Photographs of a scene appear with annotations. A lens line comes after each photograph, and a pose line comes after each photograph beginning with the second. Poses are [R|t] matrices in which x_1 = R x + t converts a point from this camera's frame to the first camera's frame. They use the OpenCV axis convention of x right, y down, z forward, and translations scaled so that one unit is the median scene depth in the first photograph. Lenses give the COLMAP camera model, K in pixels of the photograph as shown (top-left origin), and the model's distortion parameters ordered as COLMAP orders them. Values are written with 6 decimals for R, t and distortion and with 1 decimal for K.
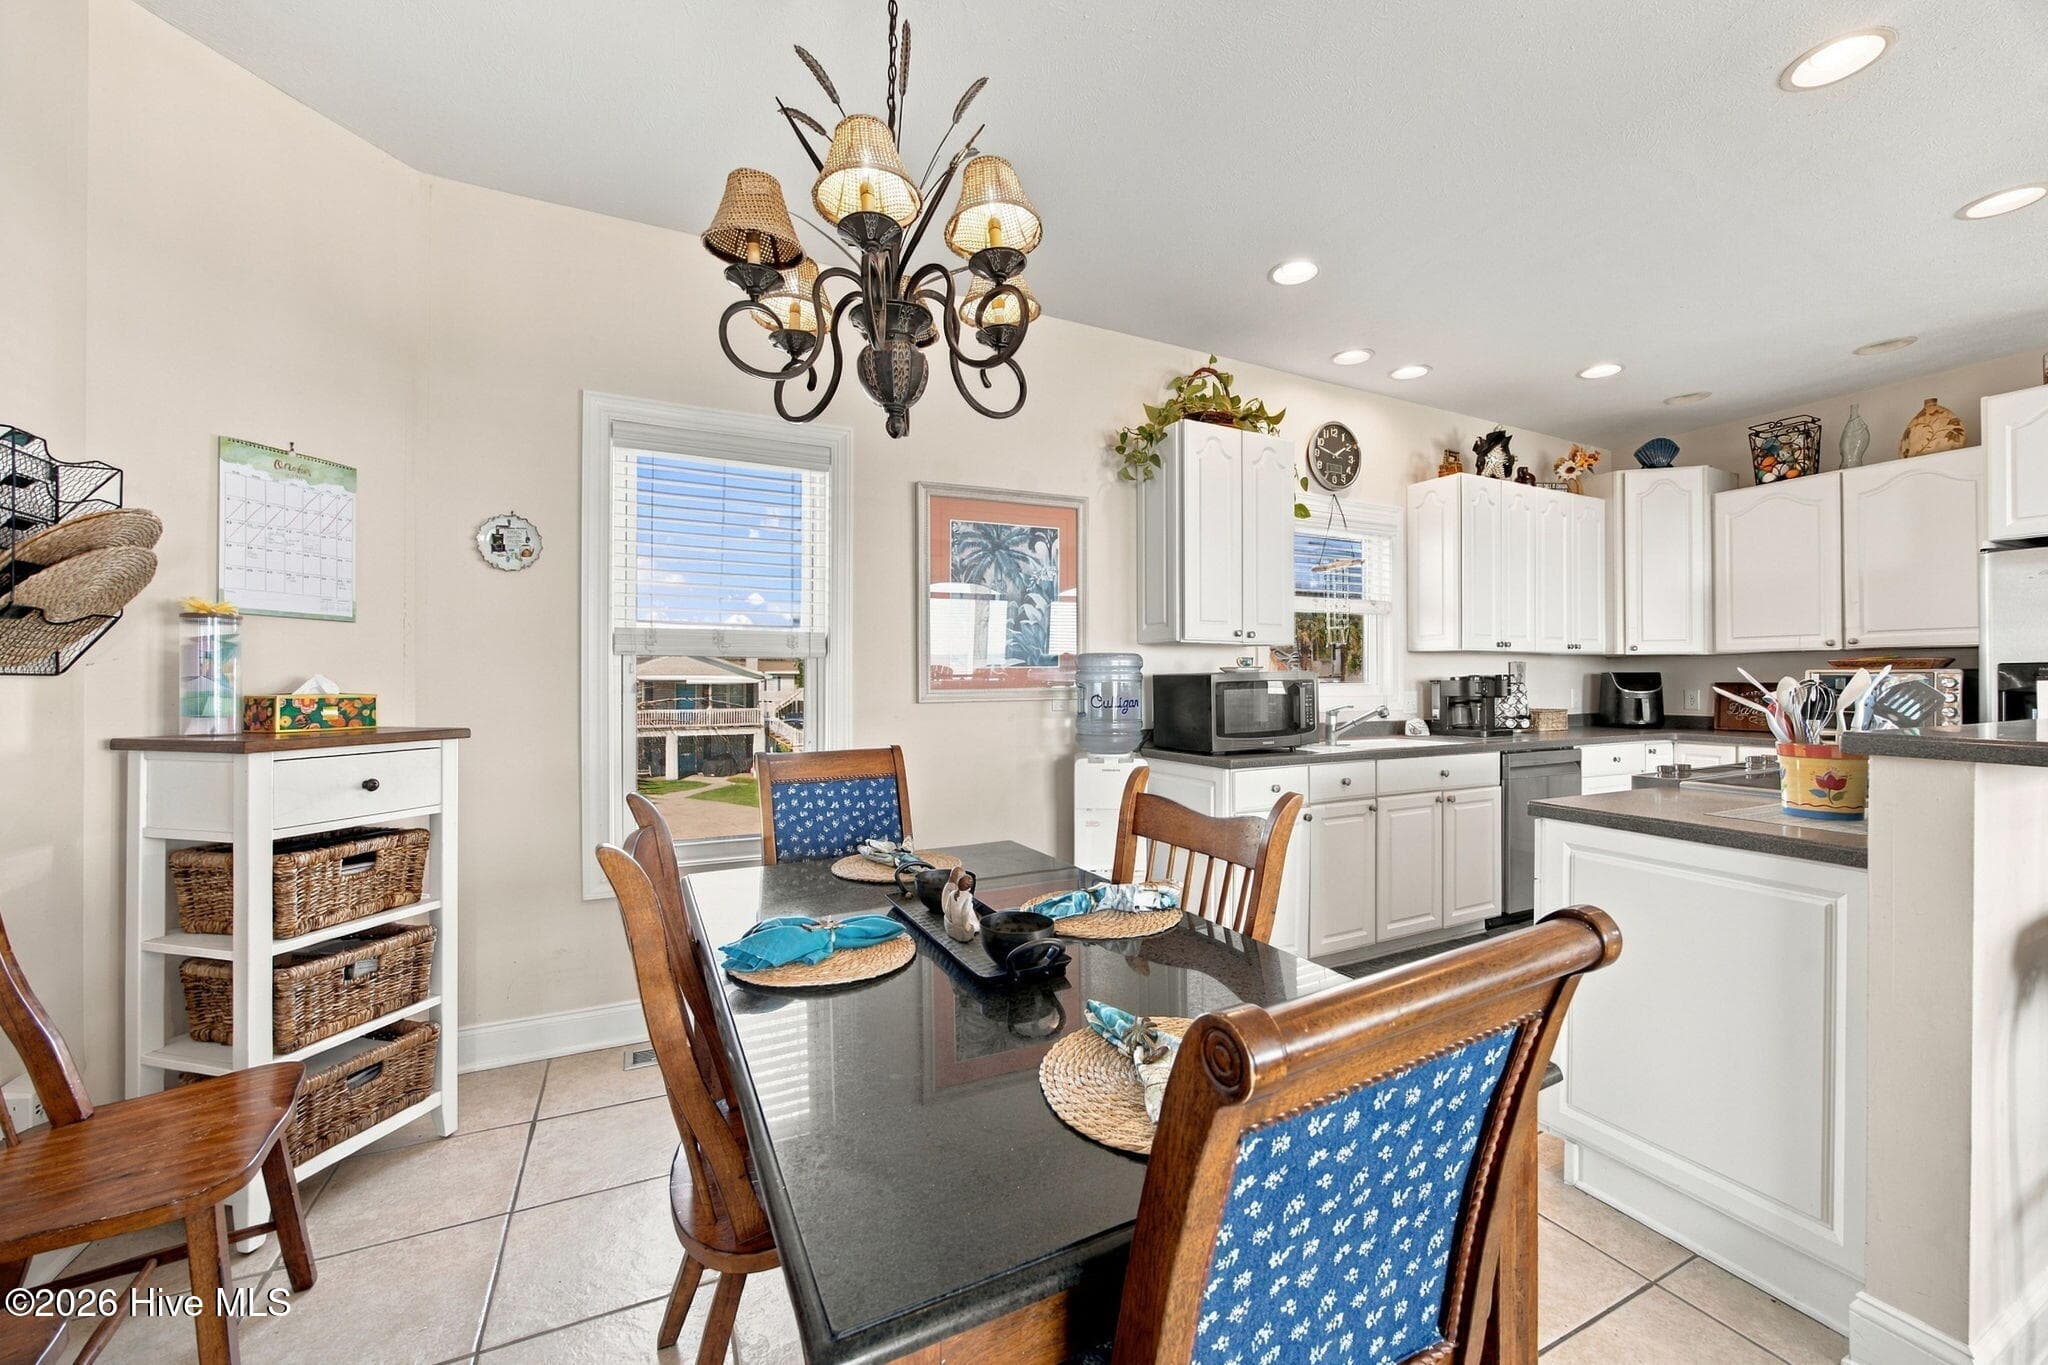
lens RADIAL K [[784.2, 0, 1033.8], [0, 784.2, 680.6], [0, 0, 1]] dist [-0.003287, 0.000904]
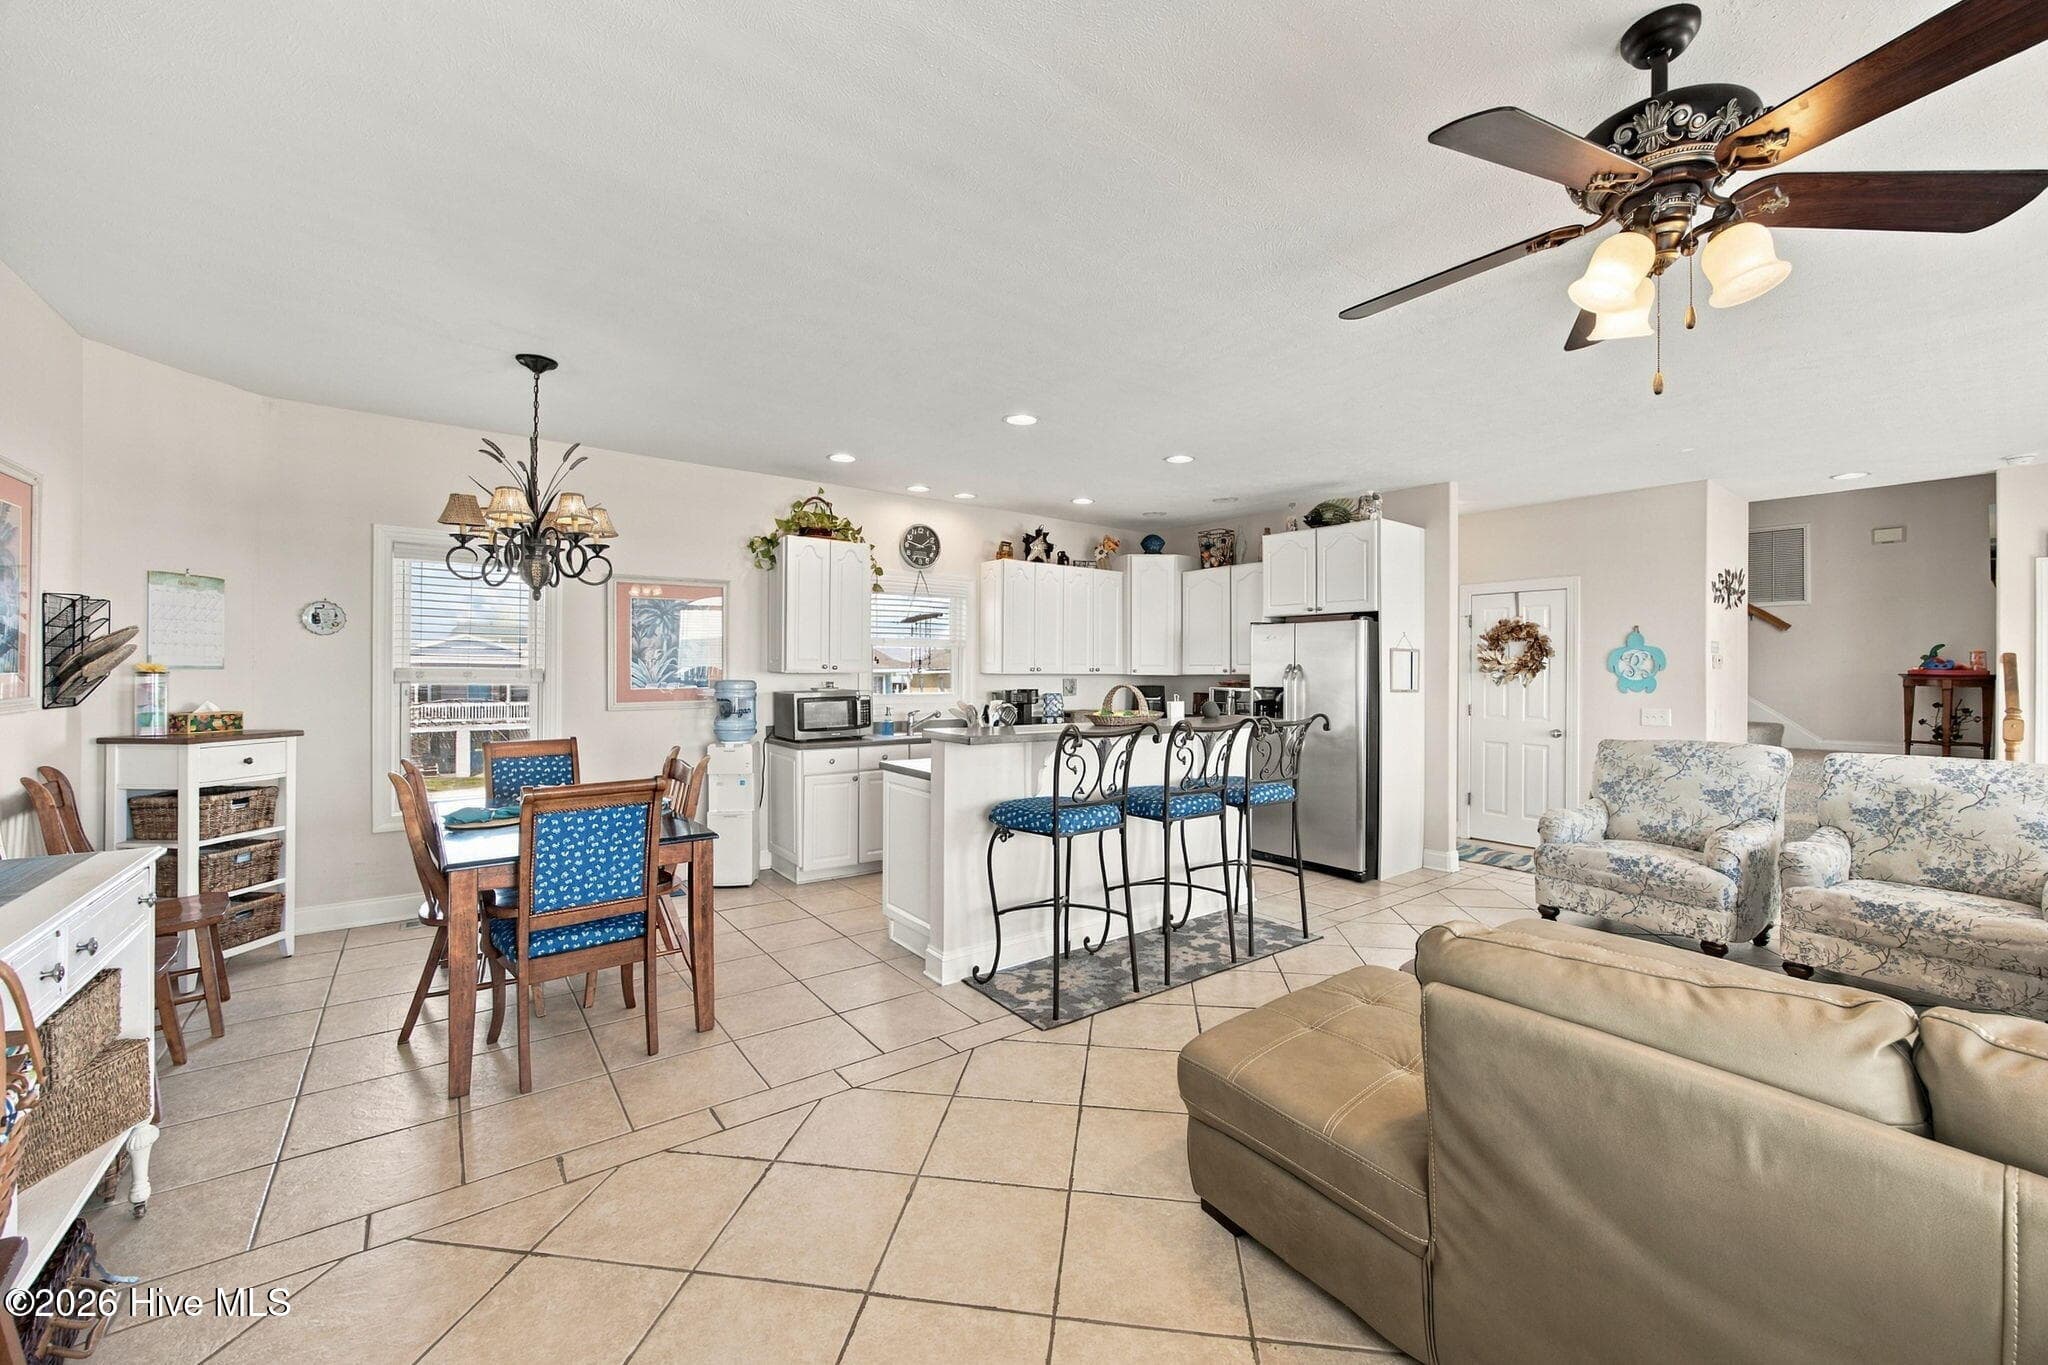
lens RADIAL K [[784.2, 0, 1017.8], [0, 784.2, 676.2], [0, 0, 1]] dist [-0.003287, 0.000904]
pose [[0.983266, 0.004280, 0.182128, 0.540126], [-0.005439, 0.999968, 0.005864, -0.078960], [-0.182097, -0.006756, 0.983257, -1.018876]]
